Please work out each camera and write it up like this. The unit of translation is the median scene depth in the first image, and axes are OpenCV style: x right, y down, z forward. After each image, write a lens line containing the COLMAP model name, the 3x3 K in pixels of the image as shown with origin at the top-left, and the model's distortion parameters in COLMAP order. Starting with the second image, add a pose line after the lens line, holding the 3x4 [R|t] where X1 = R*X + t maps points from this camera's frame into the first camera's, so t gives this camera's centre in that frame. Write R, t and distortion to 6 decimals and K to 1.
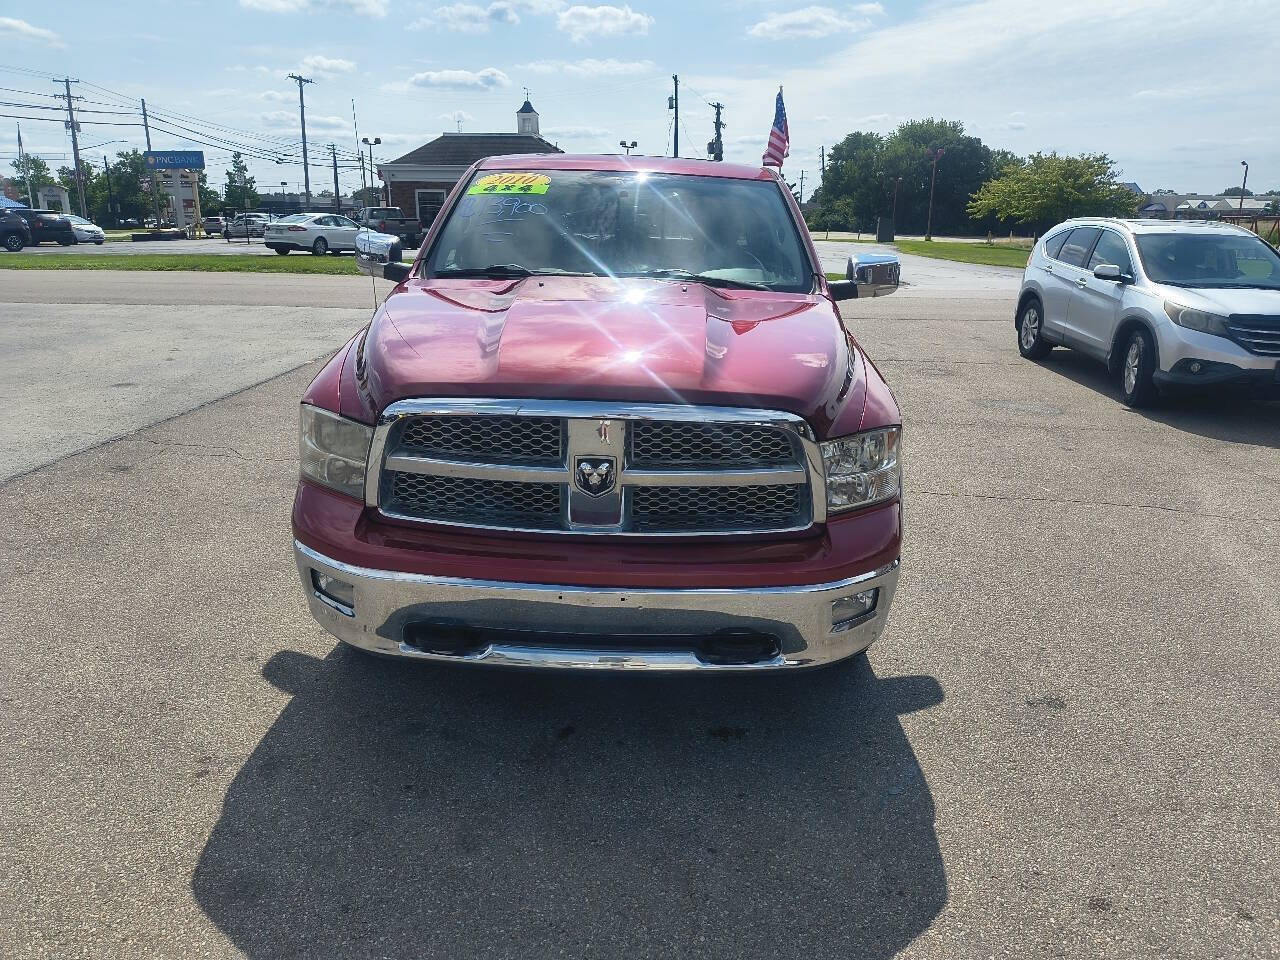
lens RADIAL K [[931.7, 0, 644.5], [0, 931.7, 486.0], [0, 0, 1]] dist [0.032242, -0.039014]
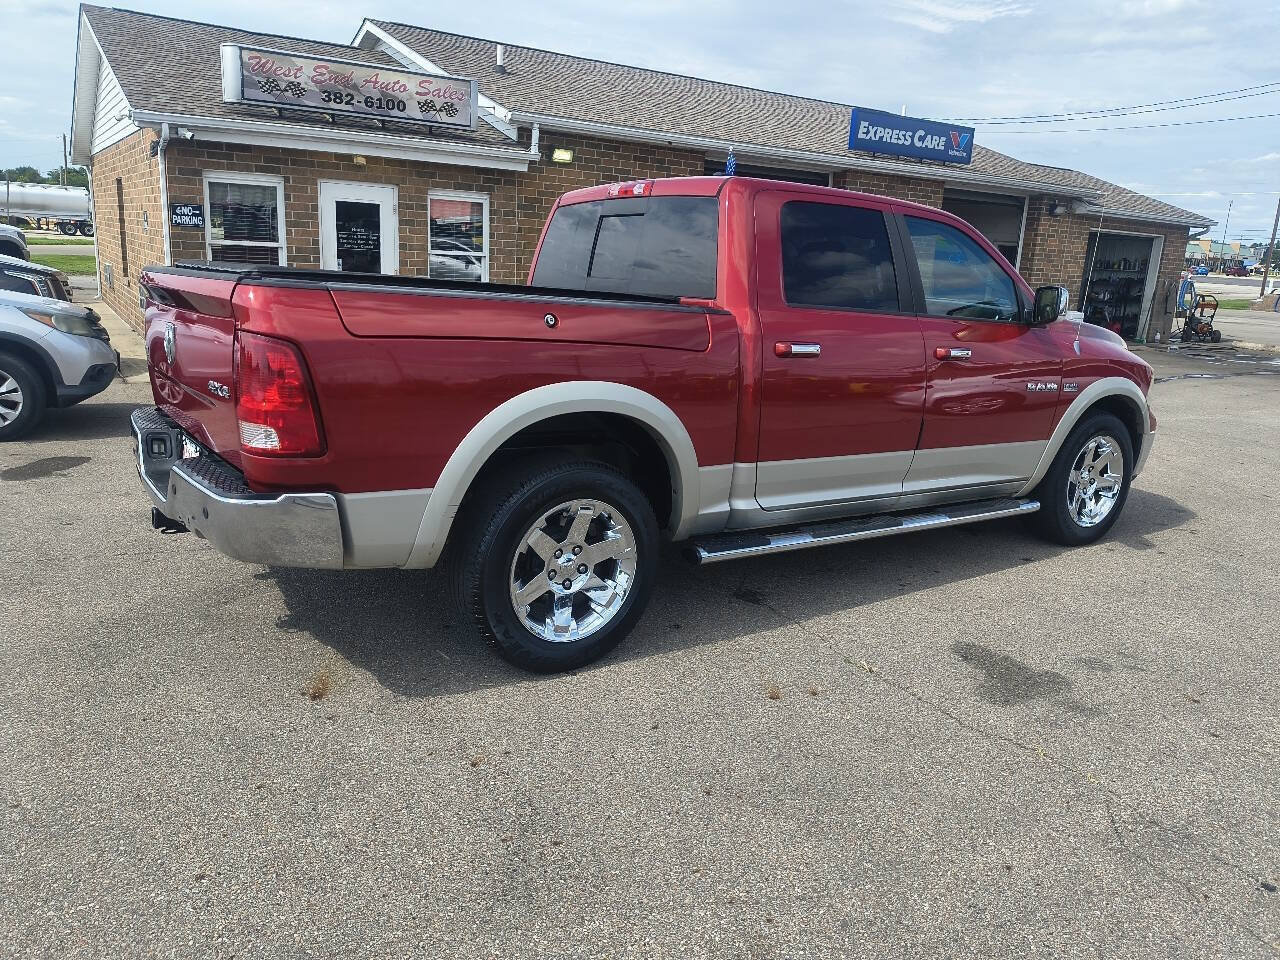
lens RADIAL K [[931.7, 0, 652.1], [0, 931.7, 477.5], [0, 0, 1]] dist [0.032242, -0.039014]
pose [[-0.583838, -0.231859, 0.778058, -0.053426], [0.168013, 0.903102, 0.395195, -0.033702], [-0.794295, 0.361454, -0.488310, 0.114918]]
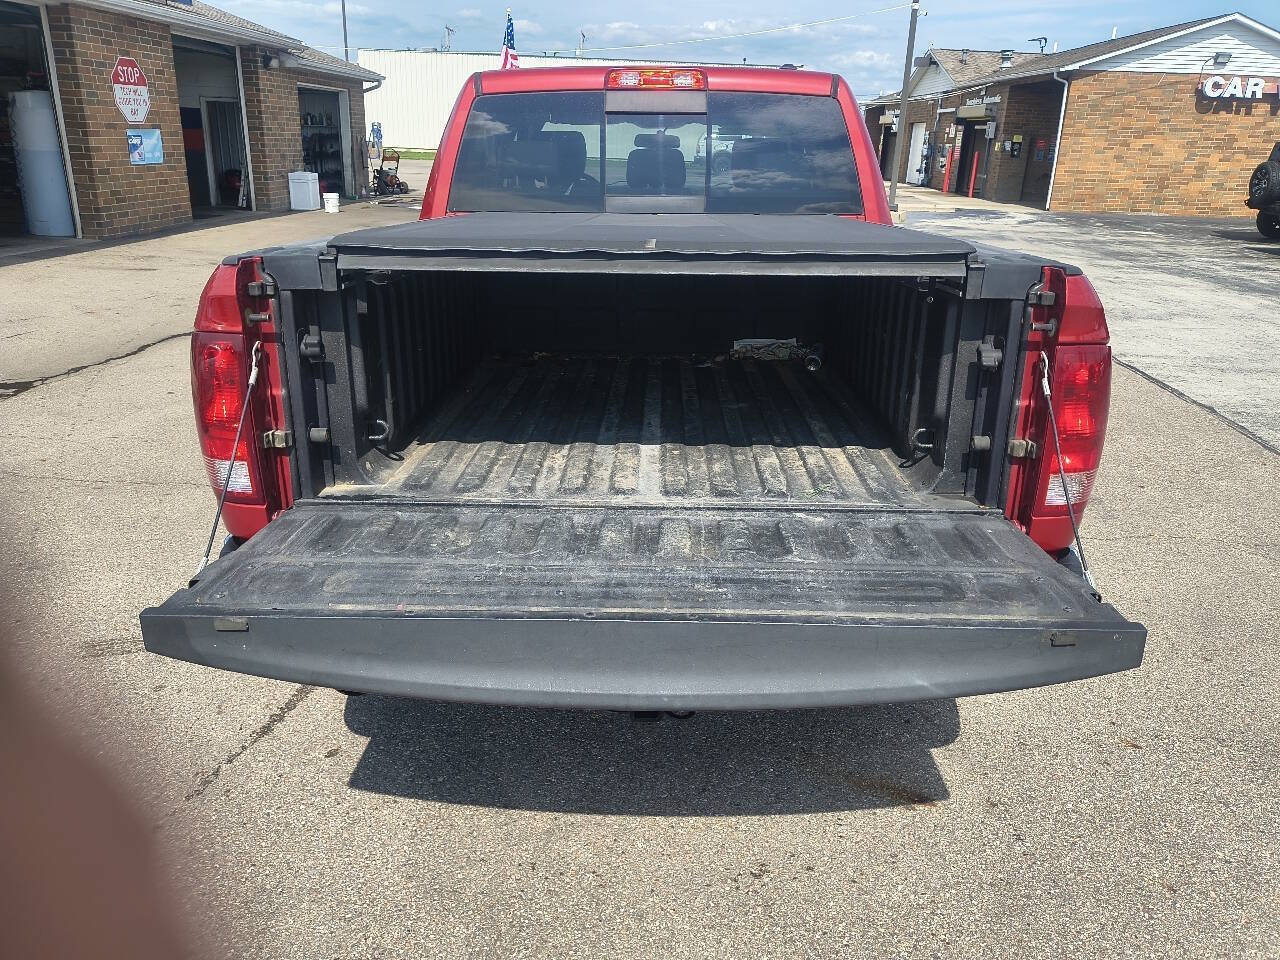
lens RADIAL K [[931.7, 0, 643.9], [0, 931.7, 475.9], [0, 0, 1]] dist [0.032242, -0.039014]
pose [[-0.998893, -0.046957, 0.002887, -0.001526], [-0.036393, 0.810138, 0.585108, -0.038347], [-0.029814, 0.584355, -0.810950, 0.130408]]
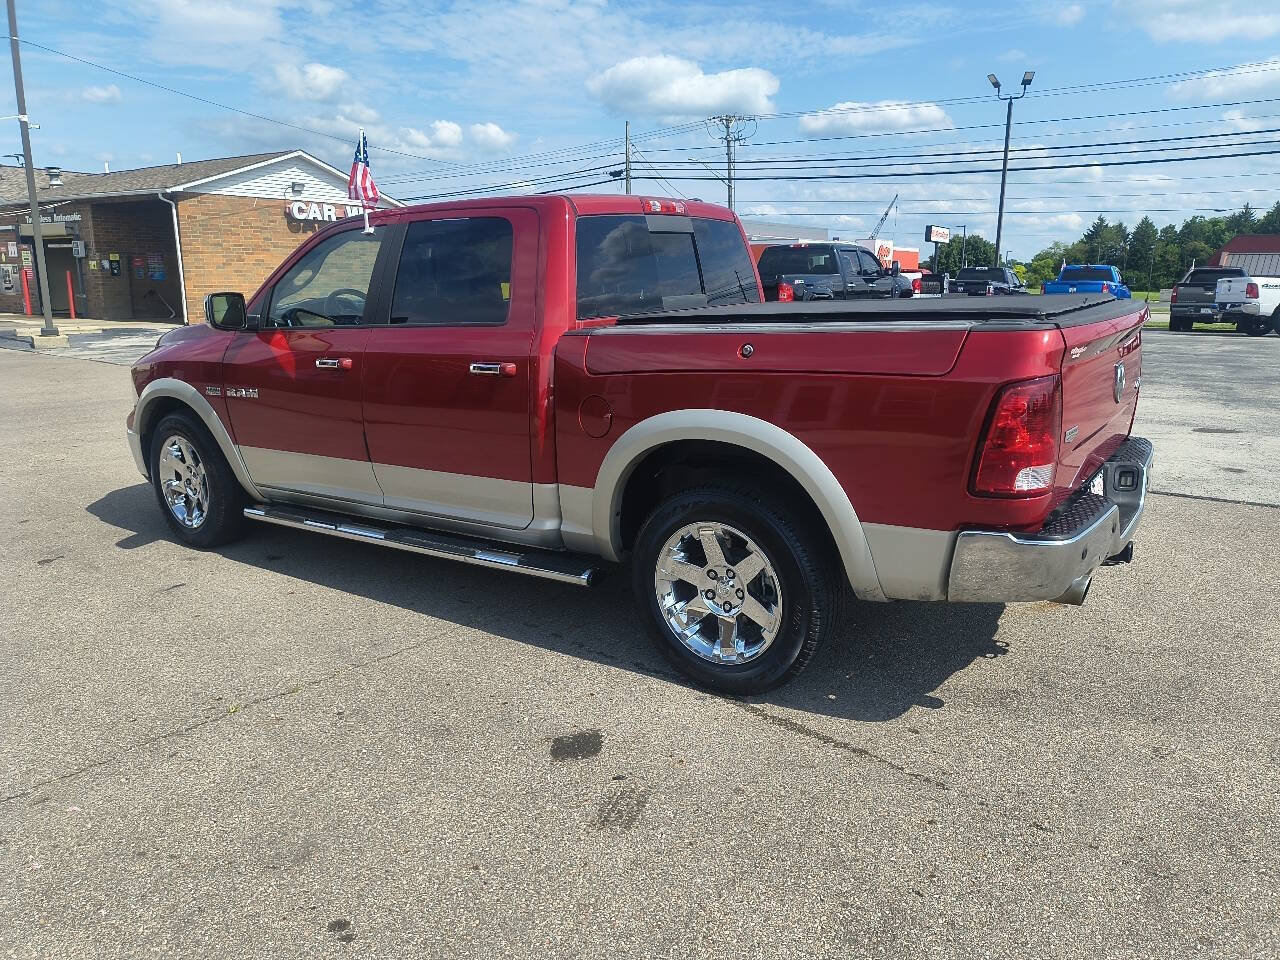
lens RADIAL K [[931.7, 0, 648.4], [0, 931.7, 482.1], [0, 0, 1]] dist [0.032242, -0.039014]
pose [[-0.570759, 0.165531, -0.804260, 0.050681], [-0.235043, 0.905549, 0.353181, -0.031696], [0.786759, 0.390616, -0.477943, 0.114615]]
